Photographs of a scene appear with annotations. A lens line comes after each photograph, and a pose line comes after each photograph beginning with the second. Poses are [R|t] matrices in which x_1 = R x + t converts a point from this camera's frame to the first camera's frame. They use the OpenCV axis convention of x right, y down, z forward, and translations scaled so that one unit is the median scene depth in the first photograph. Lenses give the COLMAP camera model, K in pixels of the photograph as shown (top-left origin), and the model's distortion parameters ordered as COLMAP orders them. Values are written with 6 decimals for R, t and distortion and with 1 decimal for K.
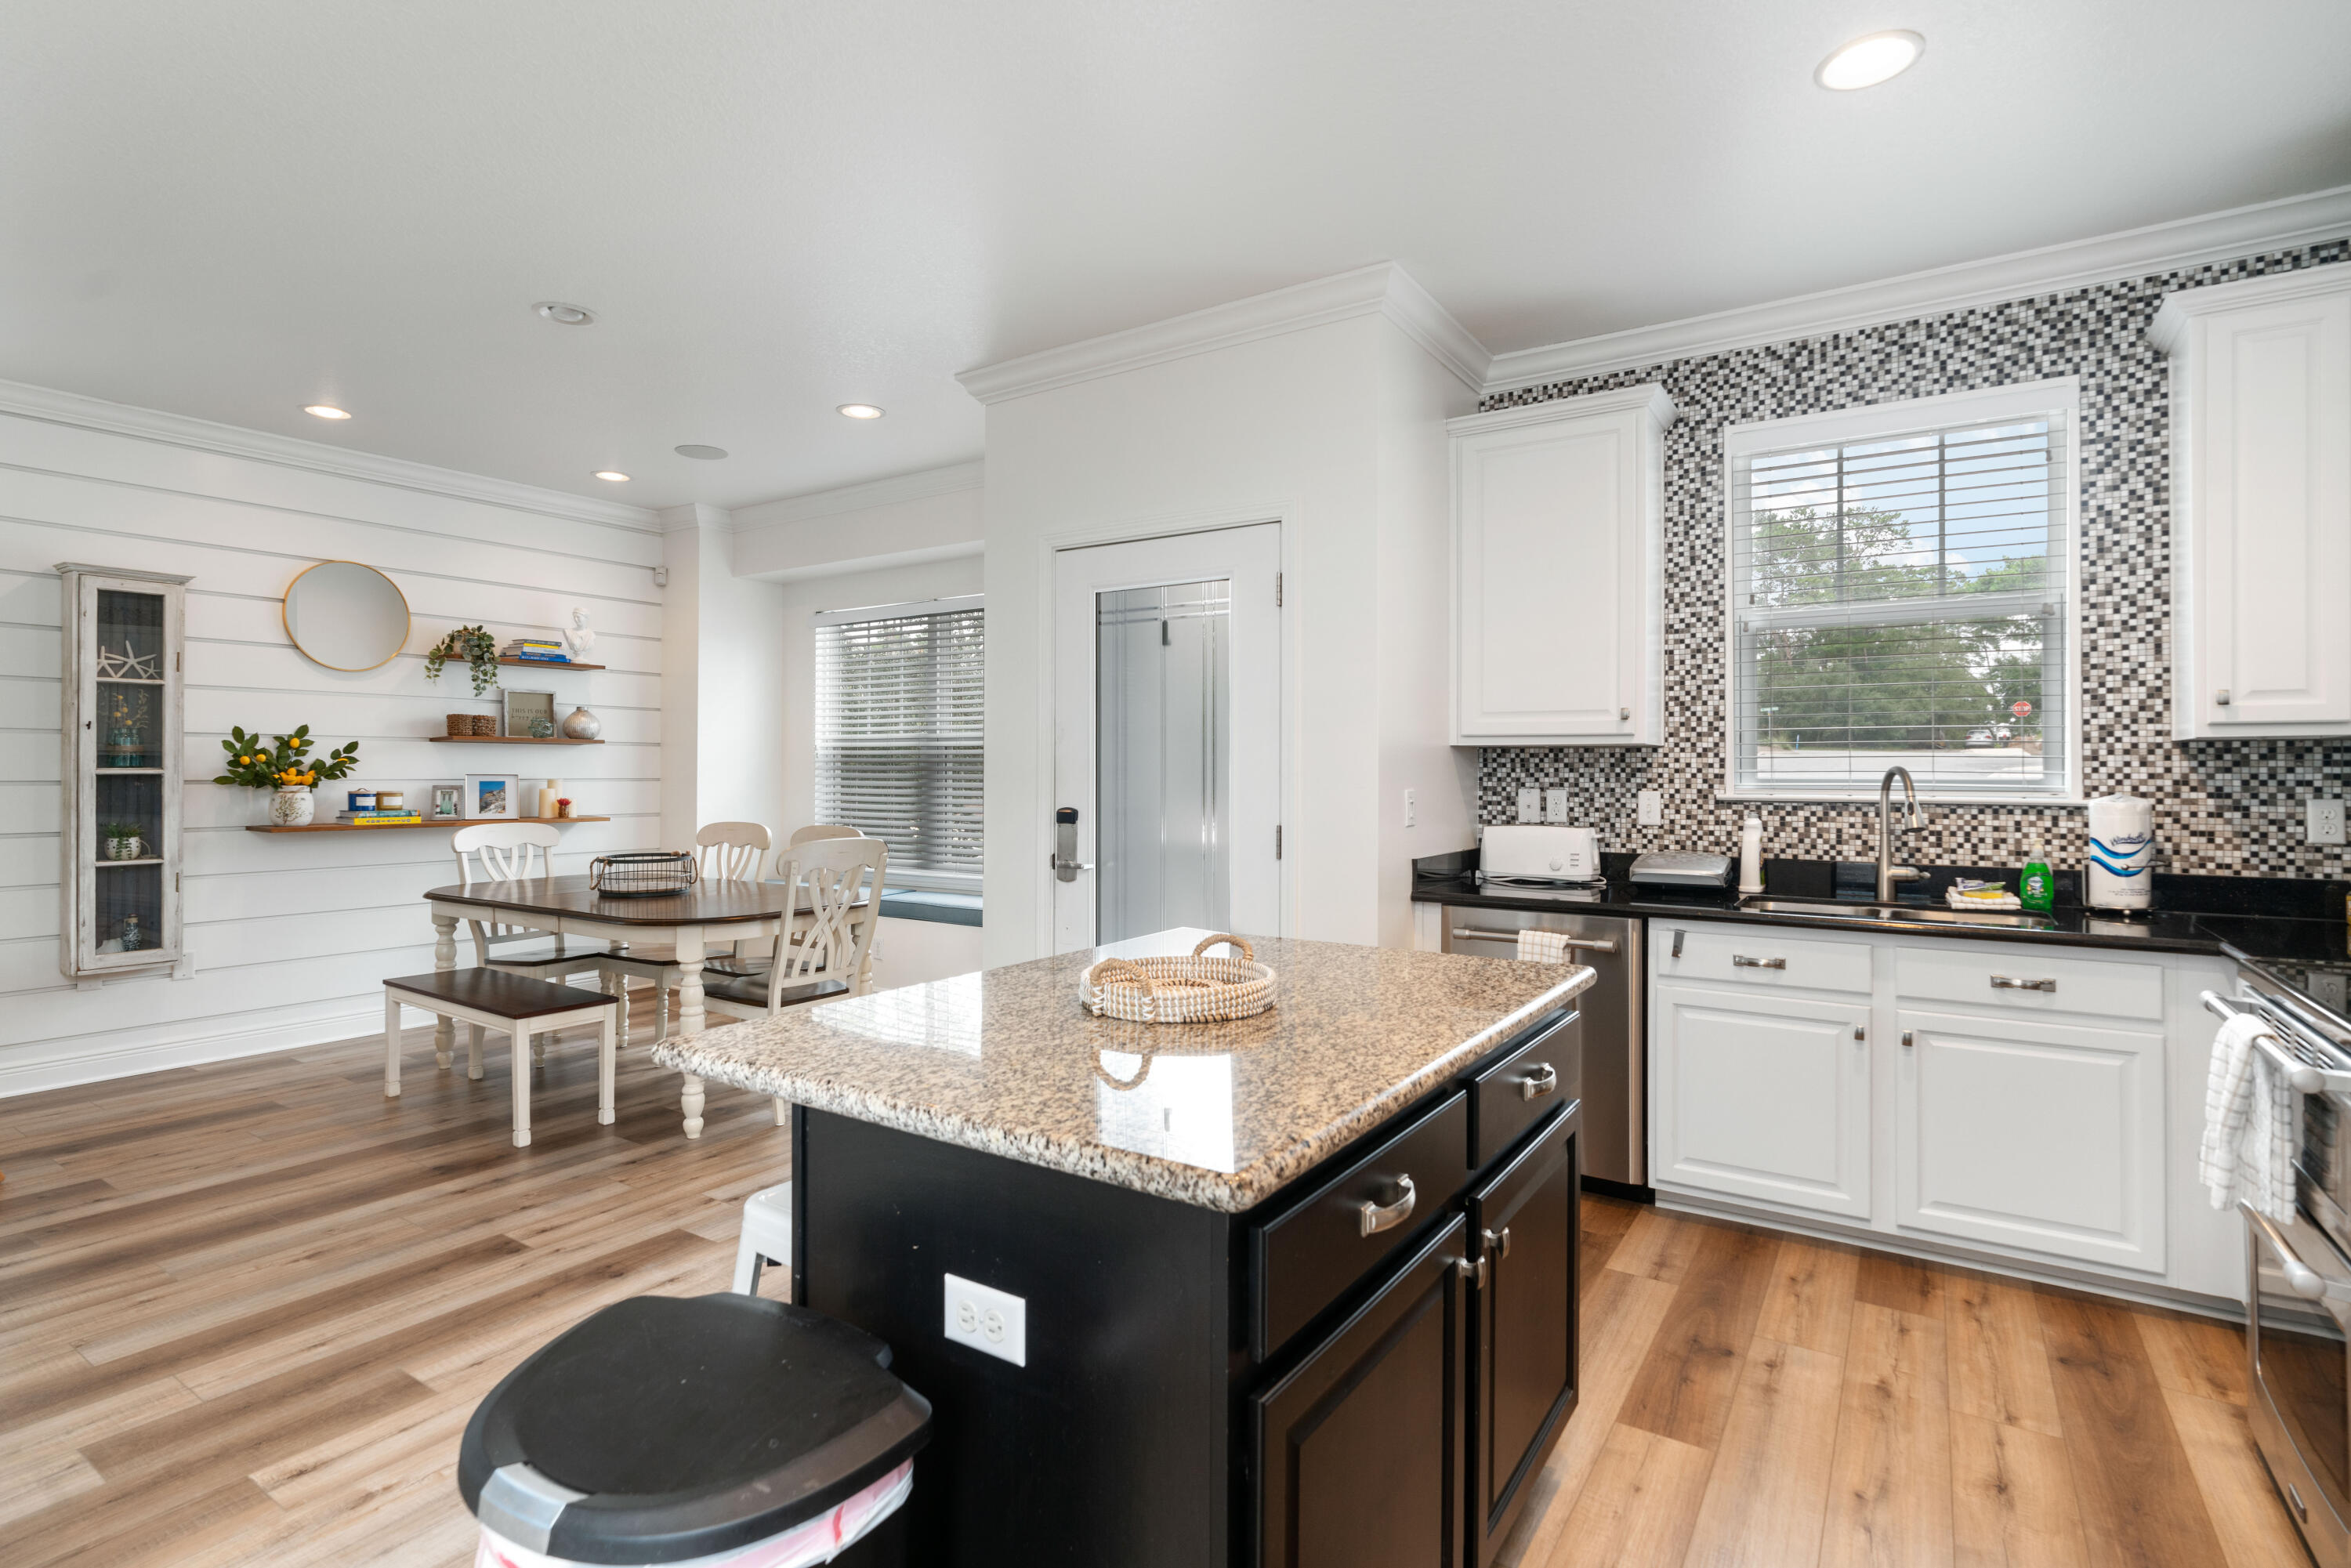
lens RADIAL K [[1158.6, 0, 1180.7], [0, 1158.6, 752.0], [0, 0, 1]] dist [-0.008673, 0.010886]
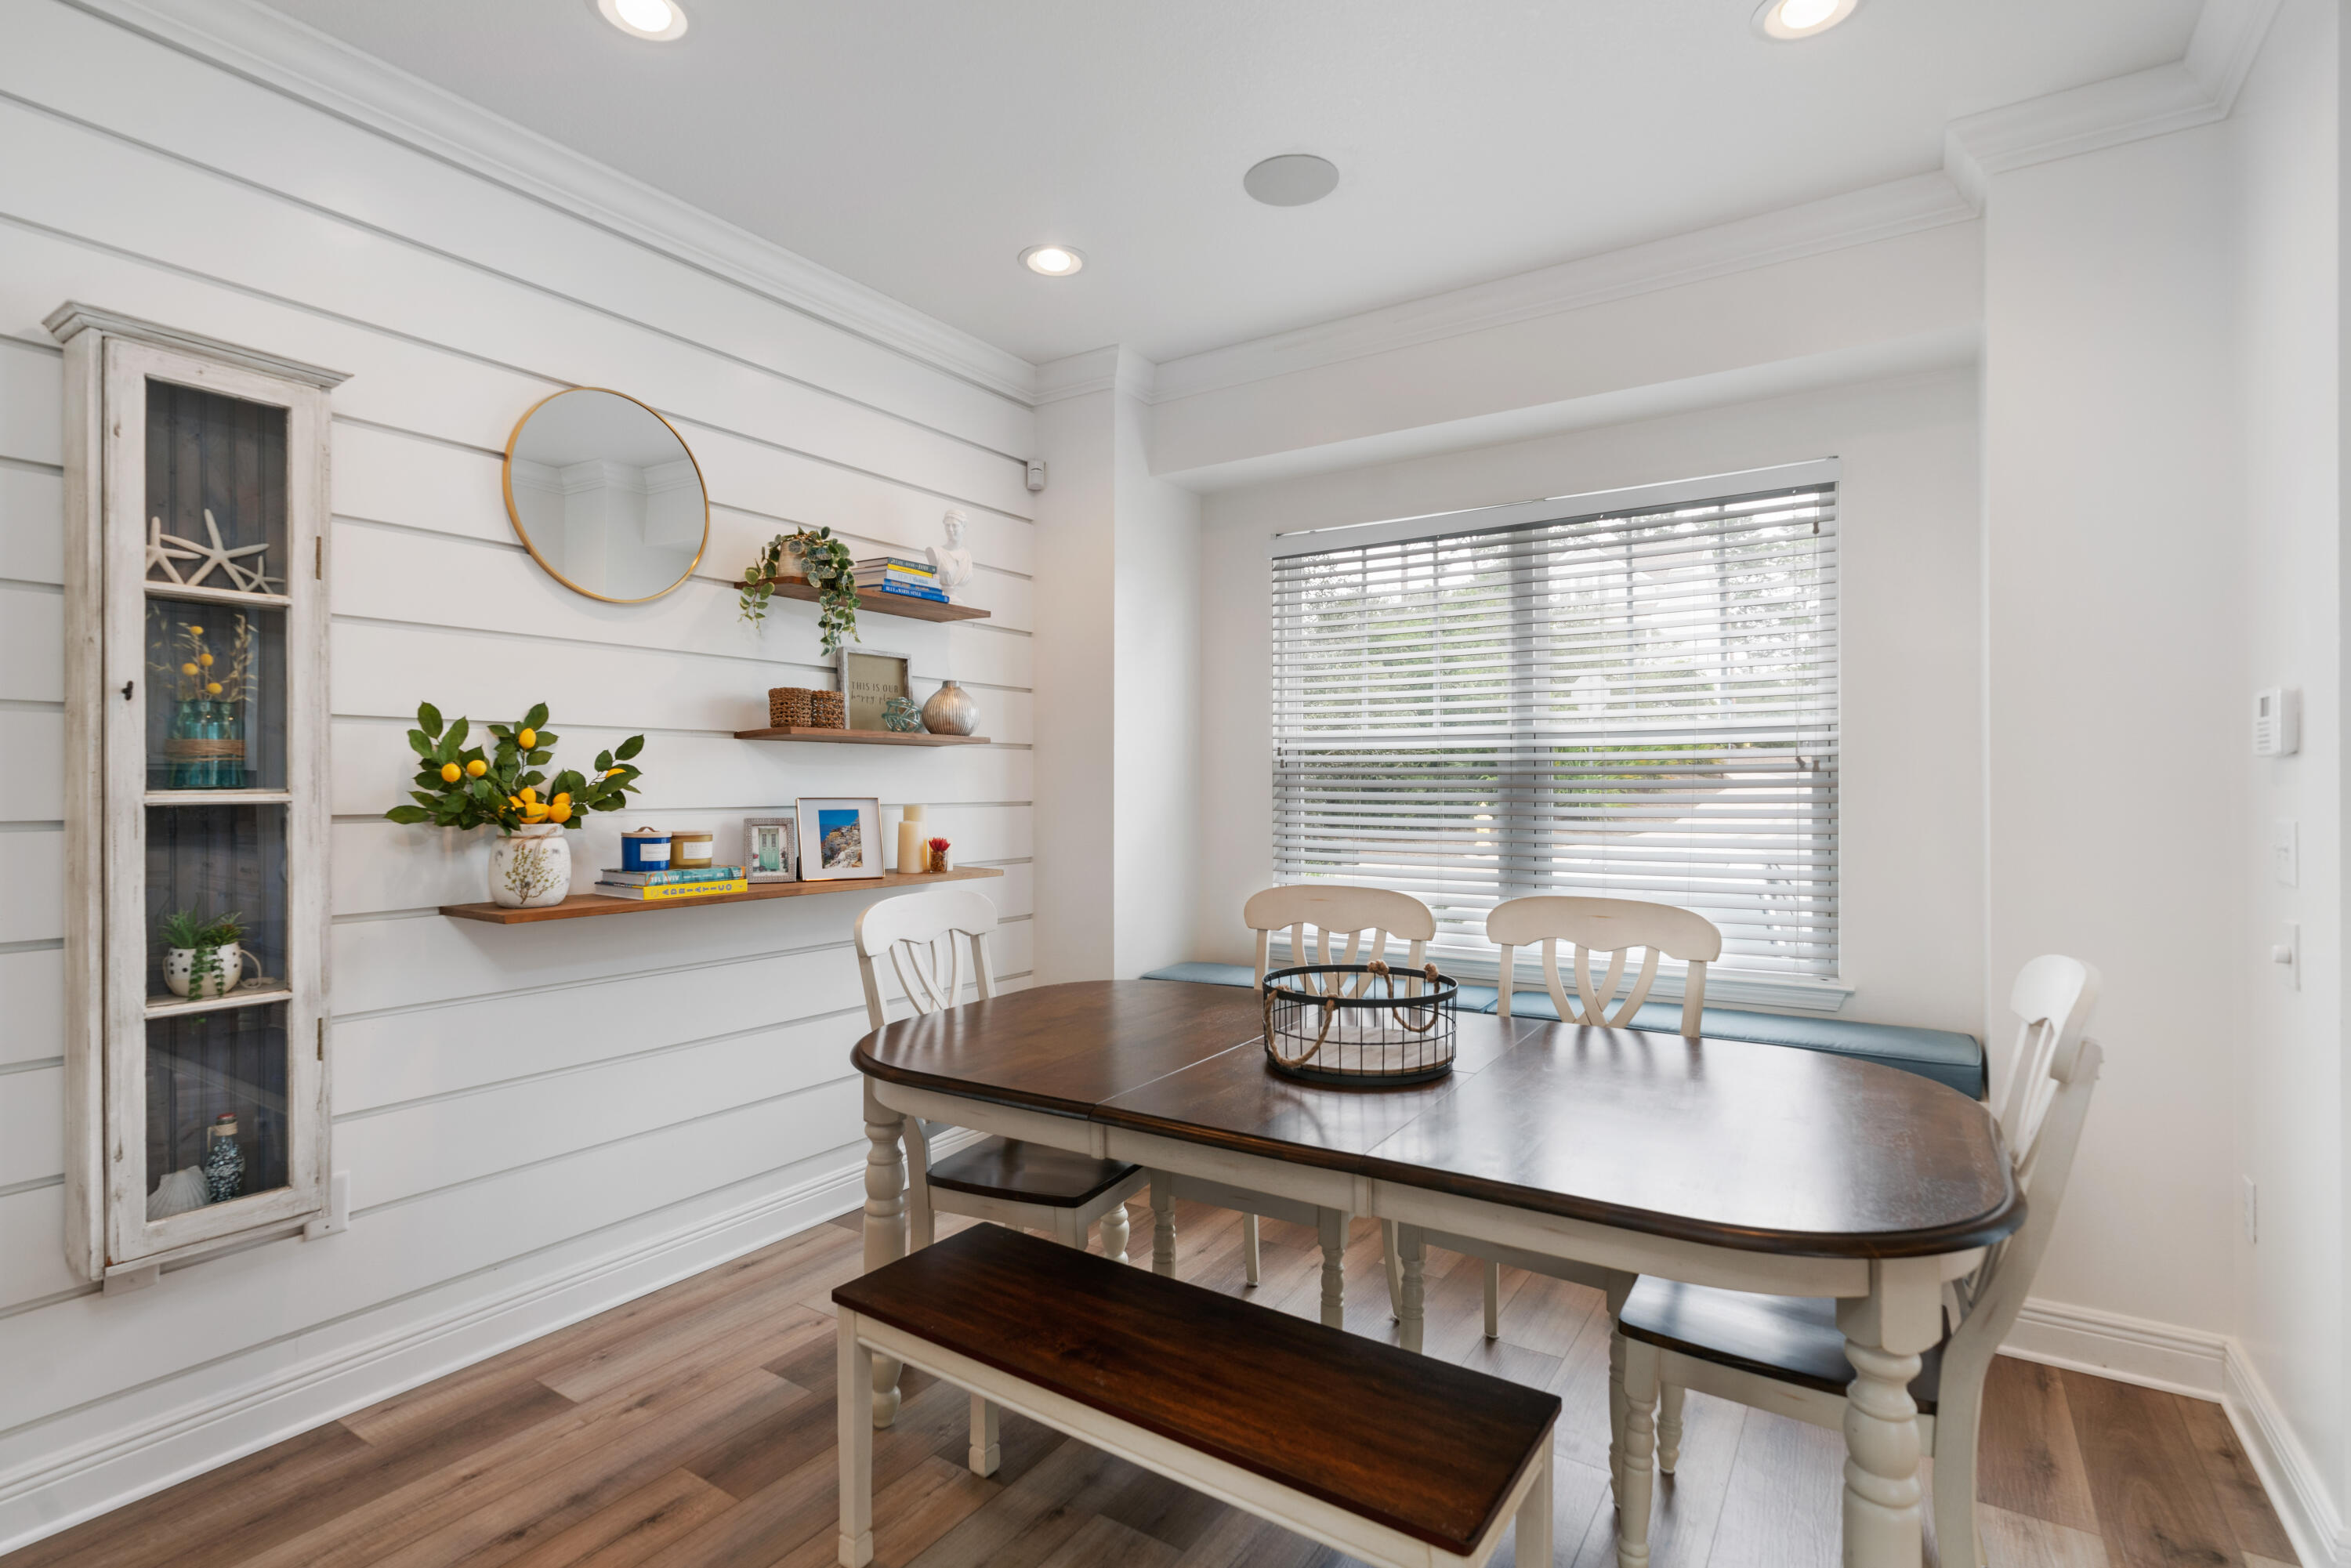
lens RADIAL K [[1158.6, 0, 1198.0], [0, 1158.6, 769.6], [0, 0, 1]] dist [-0.008673, 0.010886]
pose [[0.999968, -0.003579, 0.007115, -0.491812], [0.003554, 0.999987, 0.003525, 0.005178], [-0.007128, -0.003500, 0.999968, 0.509027]]
